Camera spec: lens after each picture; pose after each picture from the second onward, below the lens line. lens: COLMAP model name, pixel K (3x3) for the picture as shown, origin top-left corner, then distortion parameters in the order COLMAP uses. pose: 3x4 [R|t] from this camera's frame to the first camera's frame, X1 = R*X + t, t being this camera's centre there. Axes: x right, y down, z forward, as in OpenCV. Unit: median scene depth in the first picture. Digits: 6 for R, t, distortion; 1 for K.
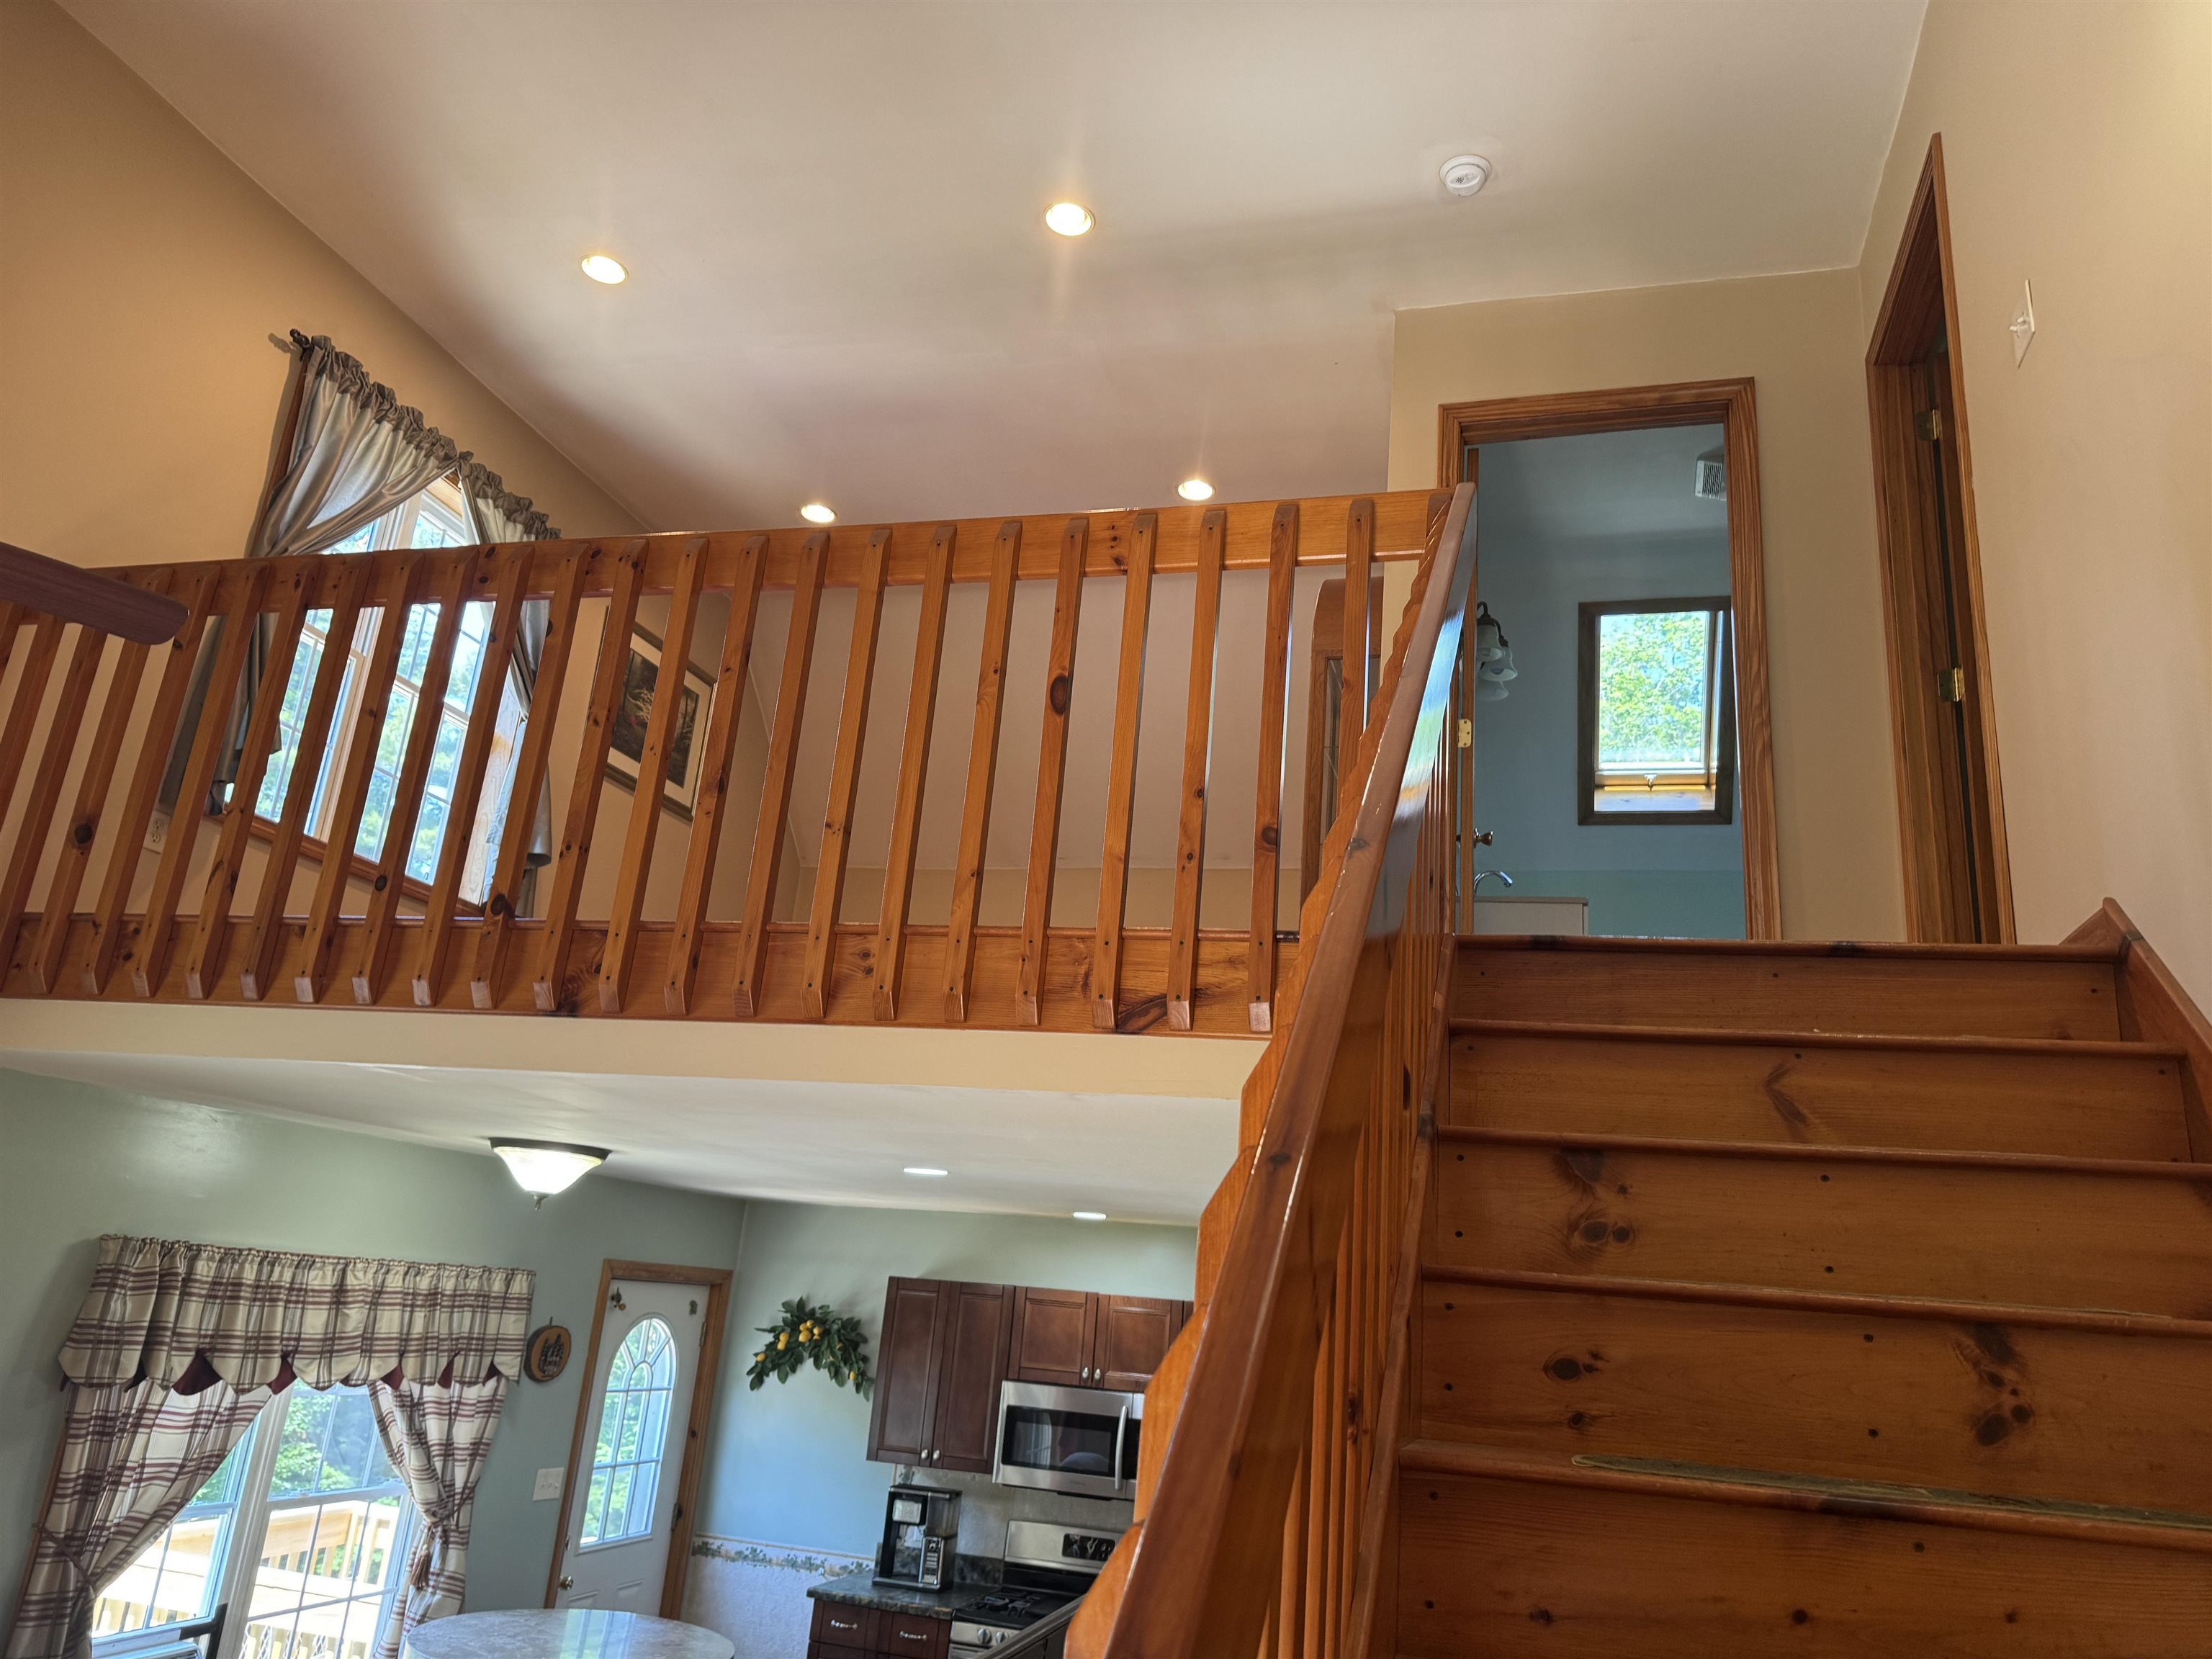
lens RADIAL K [[1543.1, 0, 1108.9], [0, 1543.1, 830.7], [0, 0, 1]] dist [0.061454, -0.082015]
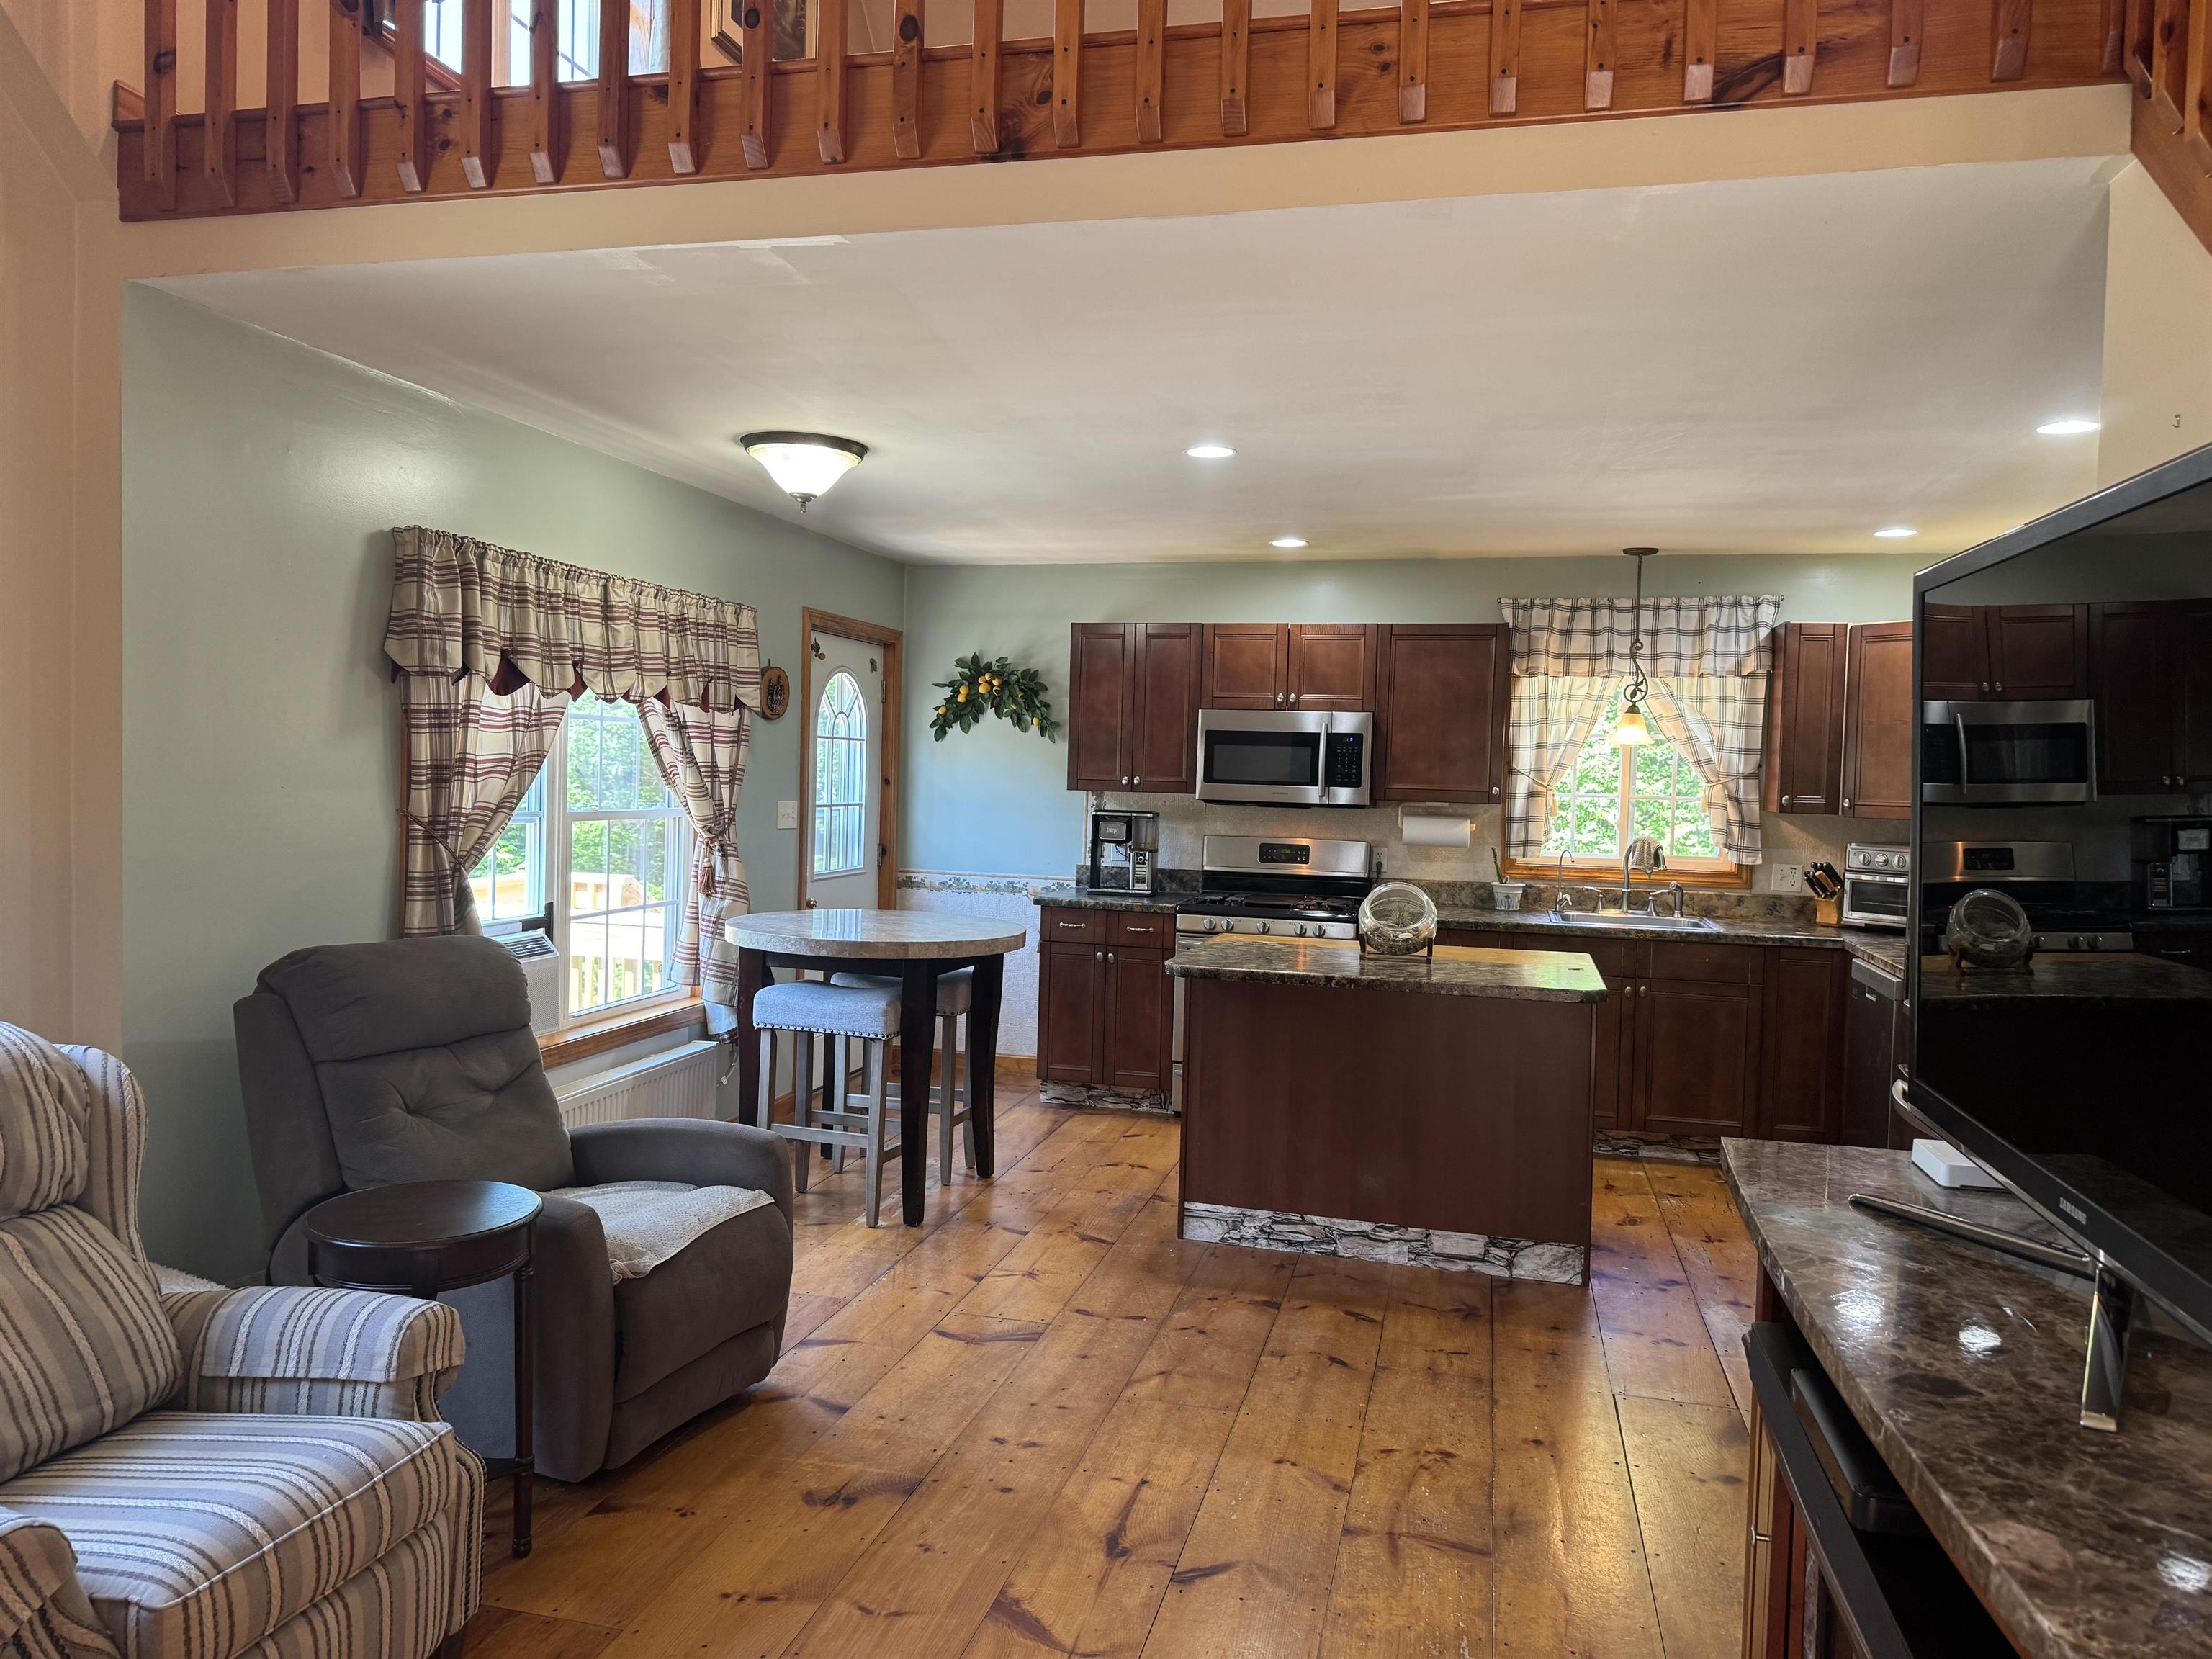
lens RADIAL K [[1514.0, 0, 1109.2], [0, 1514.0, 820.3], [0, 0, 1]] dist [0.115520, -0.150549]
pose [[0.998298, -0.052786, 0.024786, -0.191440], [0.041565, 0.942200, 0.332463, 0.105216], [-0.040903, -0.330867, 0.942790, 0.034600]]
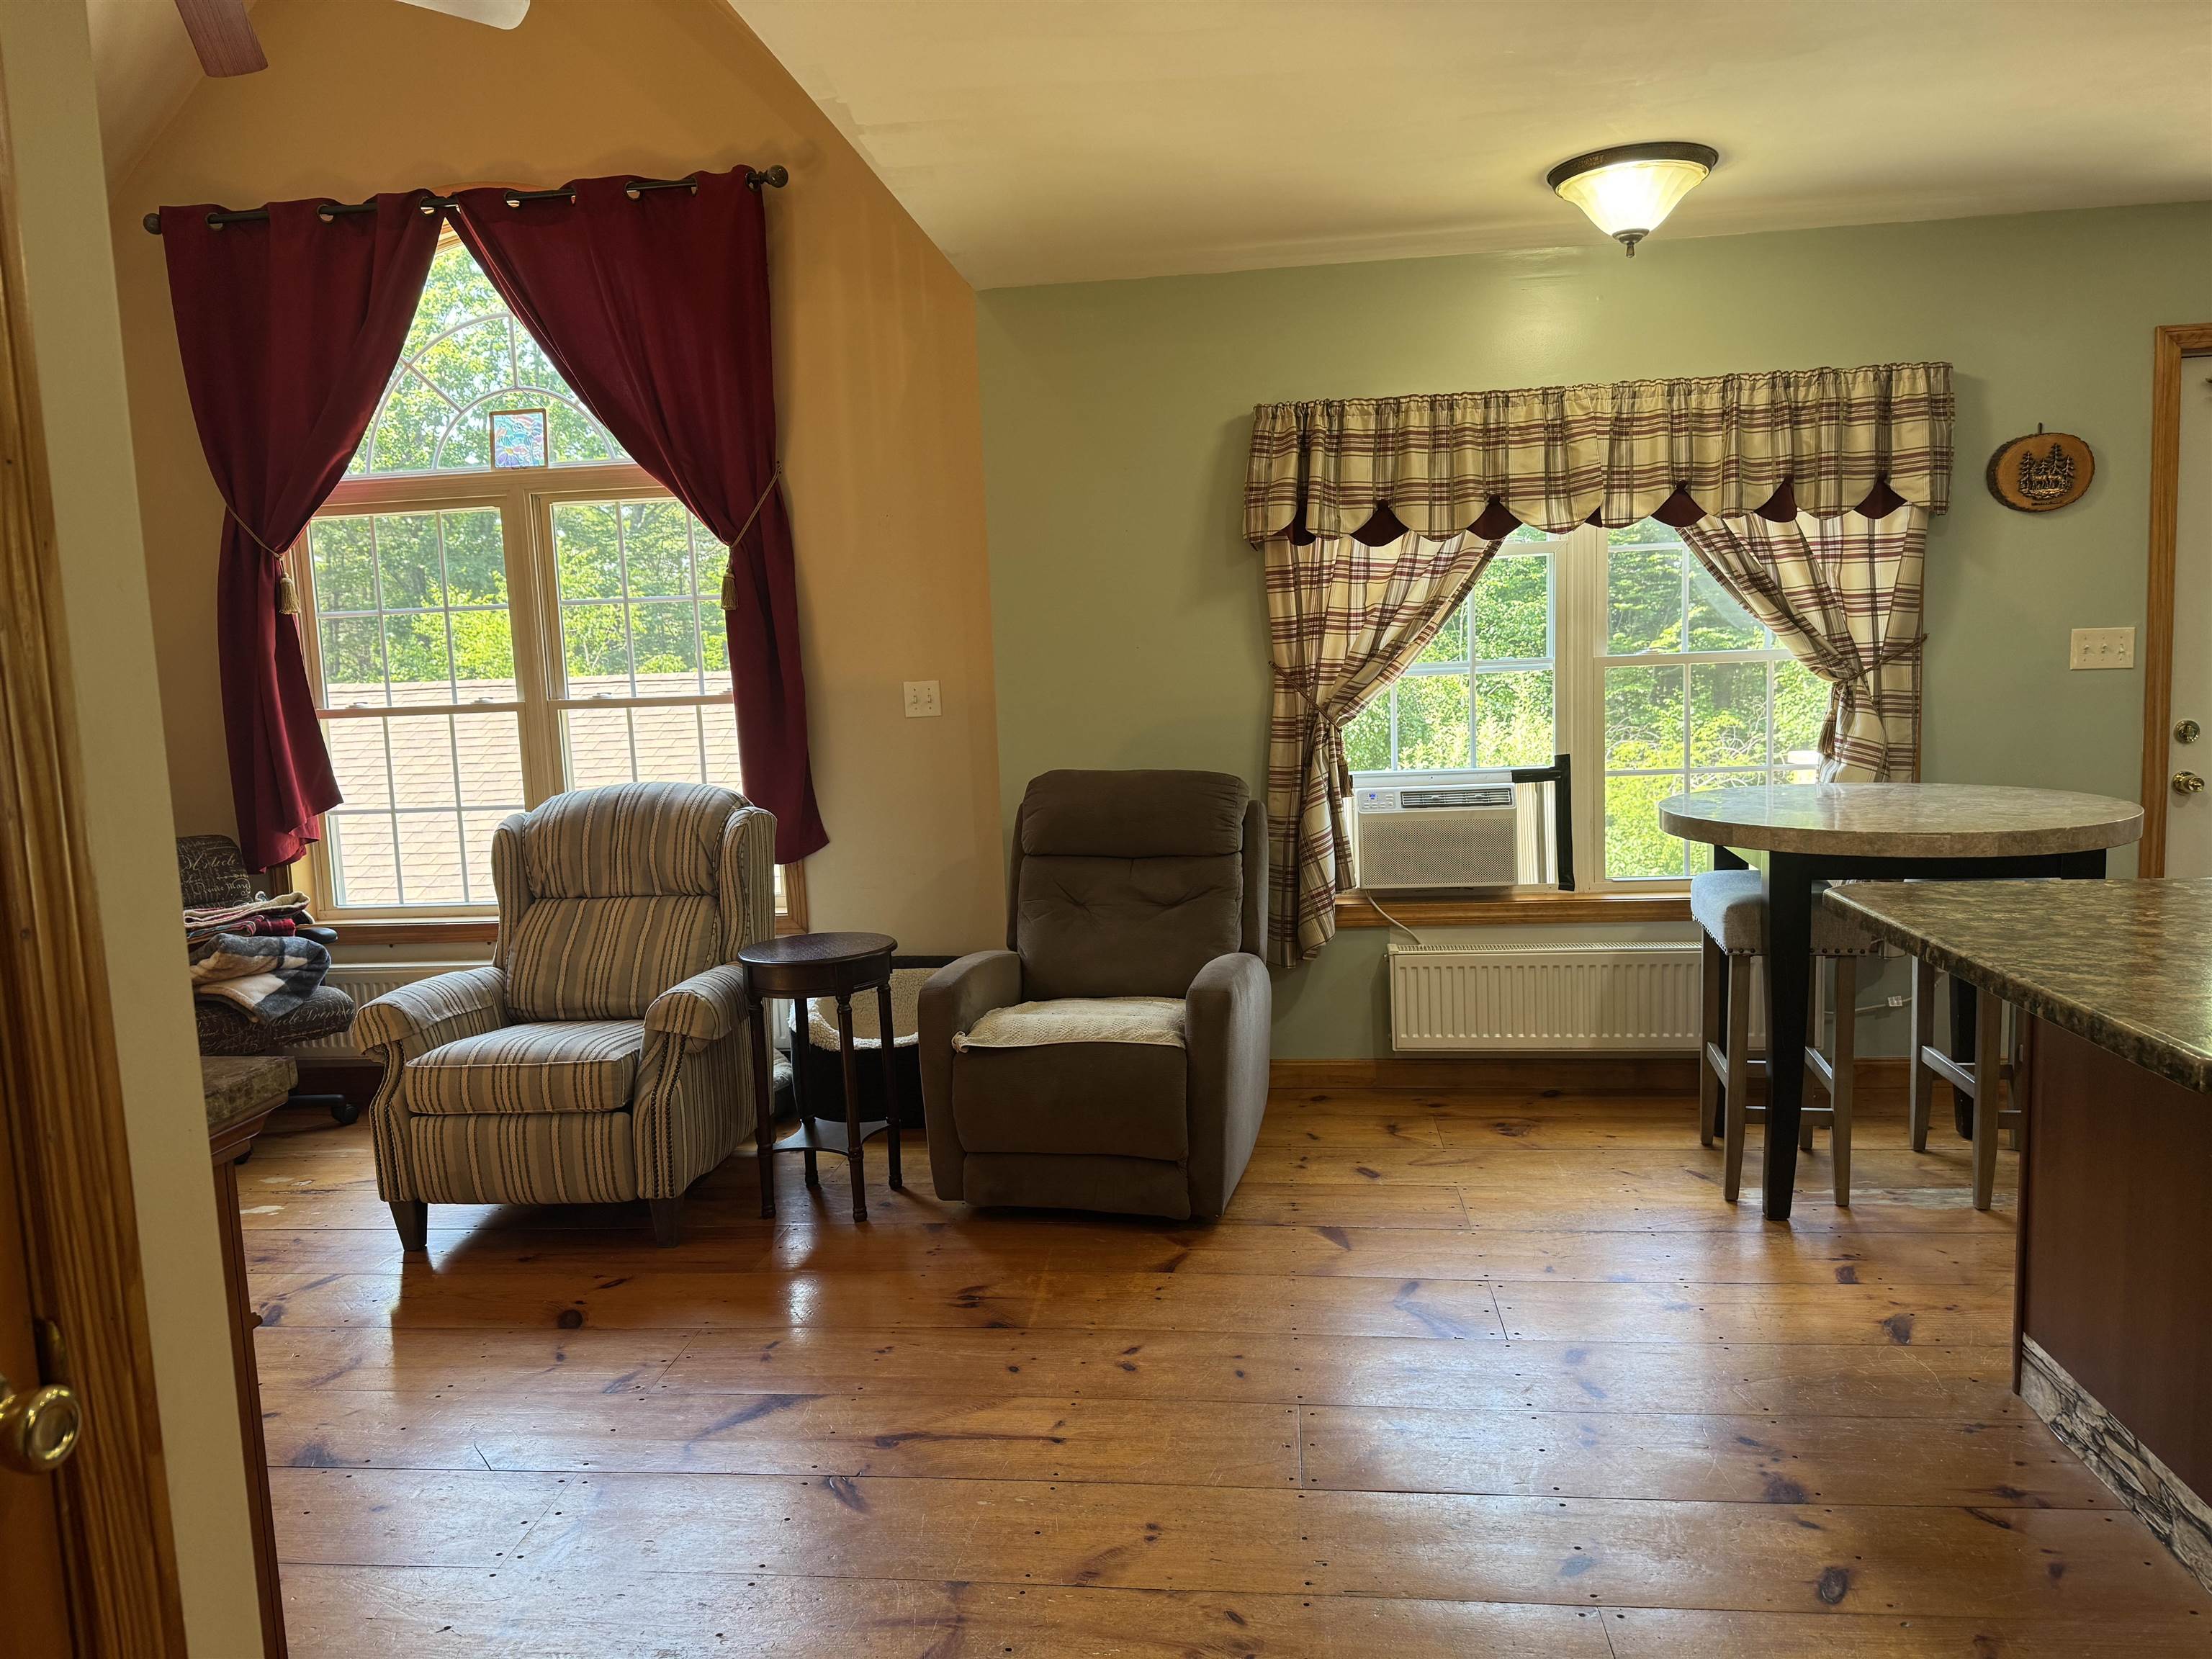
lens RADIAL K [[1528.3, 0, 1095.5], [0, 1528.3, 834.4], [0, 0, 1]] dist [0.144612, -0.222065]
pose [[0.164815, 0.023789, -0.986038, 0.299872], [0.346667, 0.934528, 0.080491, 0.319108], [0.923395, -0.355092, 0.145777, 0.503332]]
